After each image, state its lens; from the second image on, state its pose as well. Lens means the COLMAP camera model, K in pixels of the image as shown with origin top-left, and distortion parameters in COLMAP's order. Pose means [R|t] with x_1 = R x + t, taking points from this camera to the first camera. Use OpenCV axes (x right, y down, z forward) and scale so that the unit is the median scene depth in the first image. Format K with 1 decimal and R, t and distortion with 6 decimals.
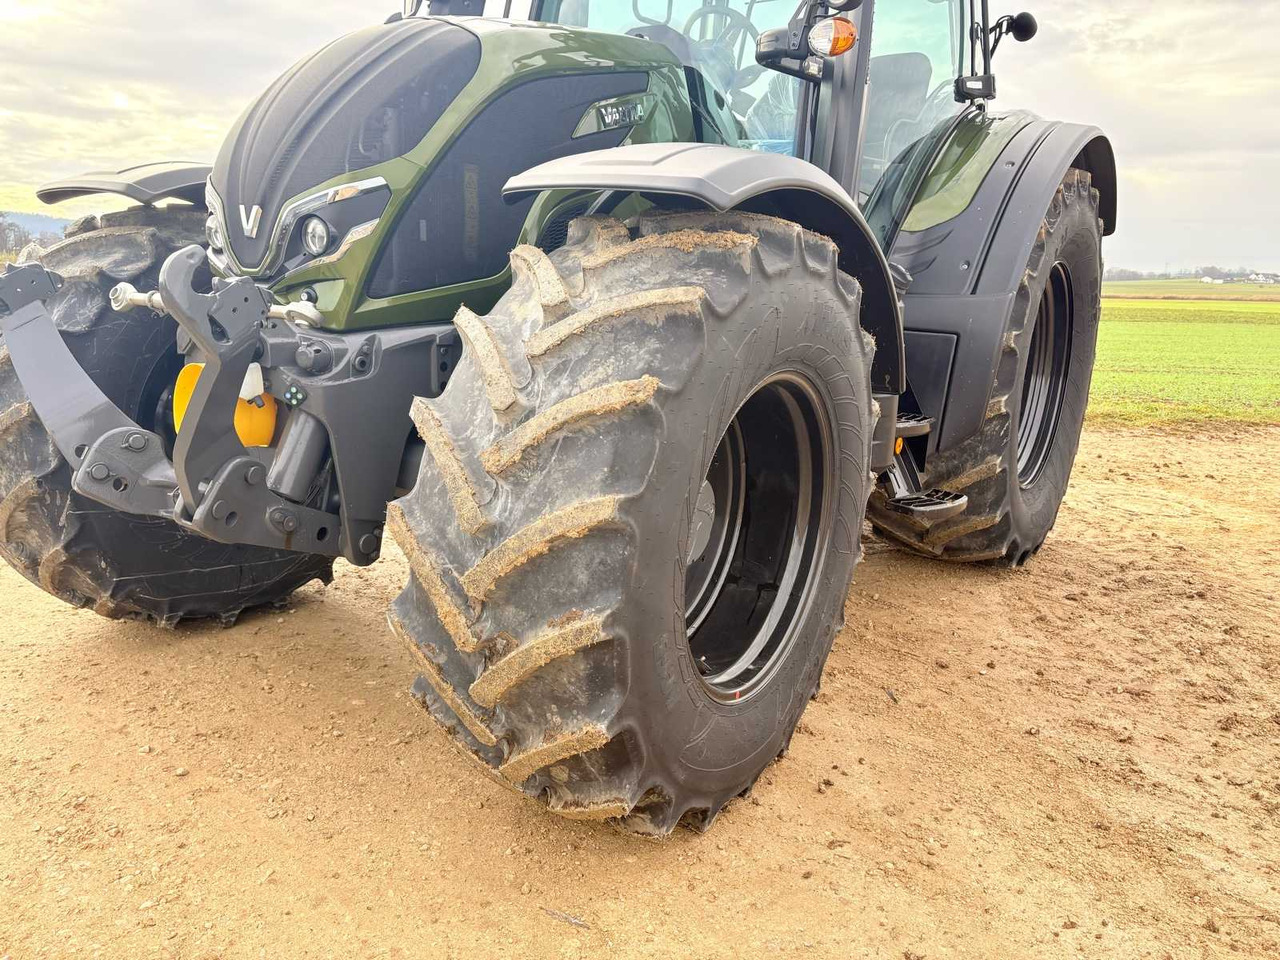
lens RADIAL K [[934.9, 0, 654.9], [0, 934.9, 484.7], [0, 0, 1]] dist [0.100347, -0.126443]
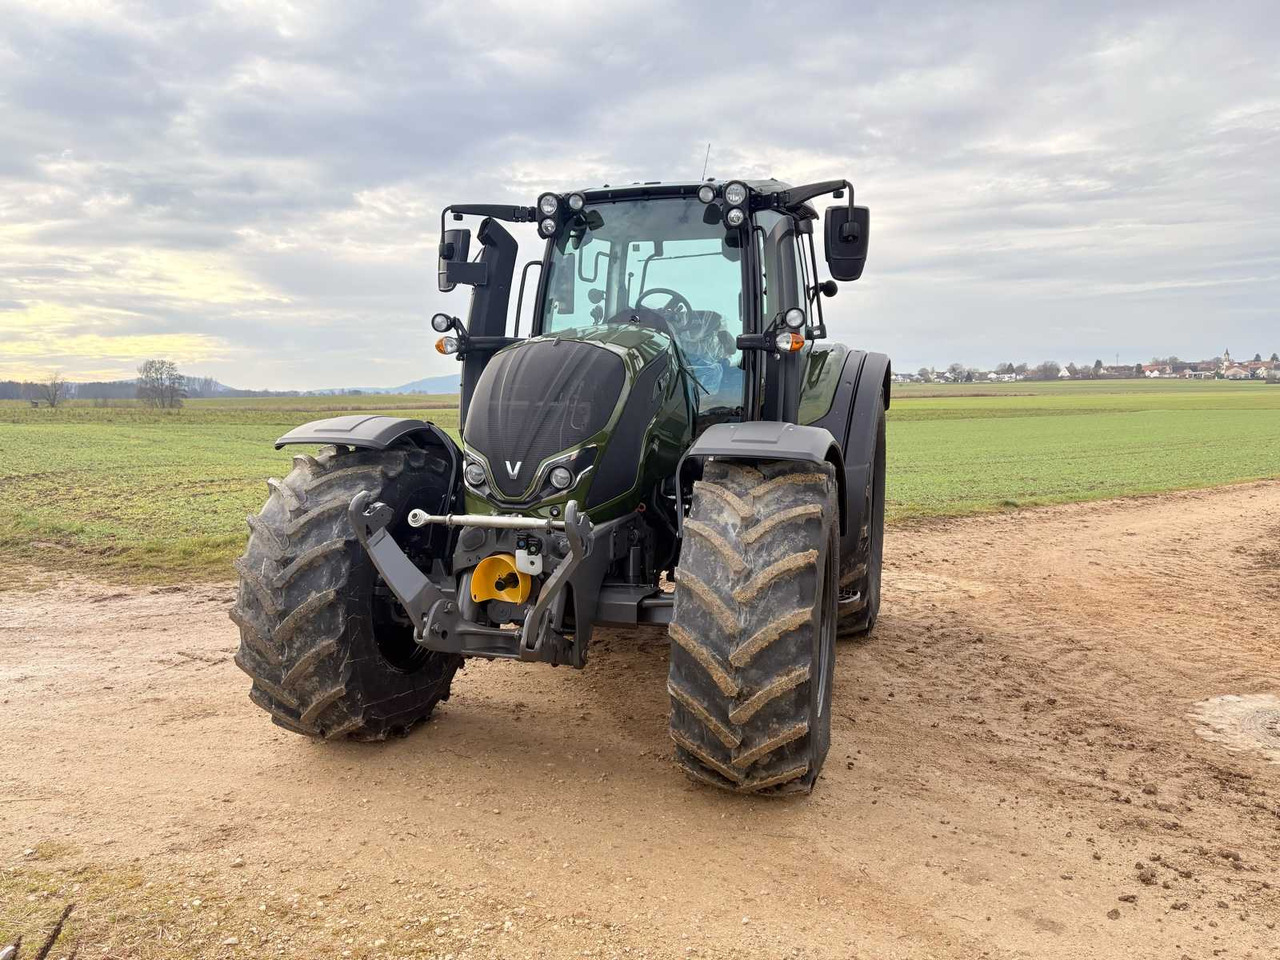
lens RADIAL K [[967.5, 0, 643.2], [0, 967.5, 476.6], [0, 0, 1]] dist [0.115313, -0.140468]
pose [[0.952534, -0.060271, 0.298407, -0.903663], [0.095291, 0.989979, -0.104221, -0.077792], [-0.289135, 0.127709, 0.948731, -0.884927]]
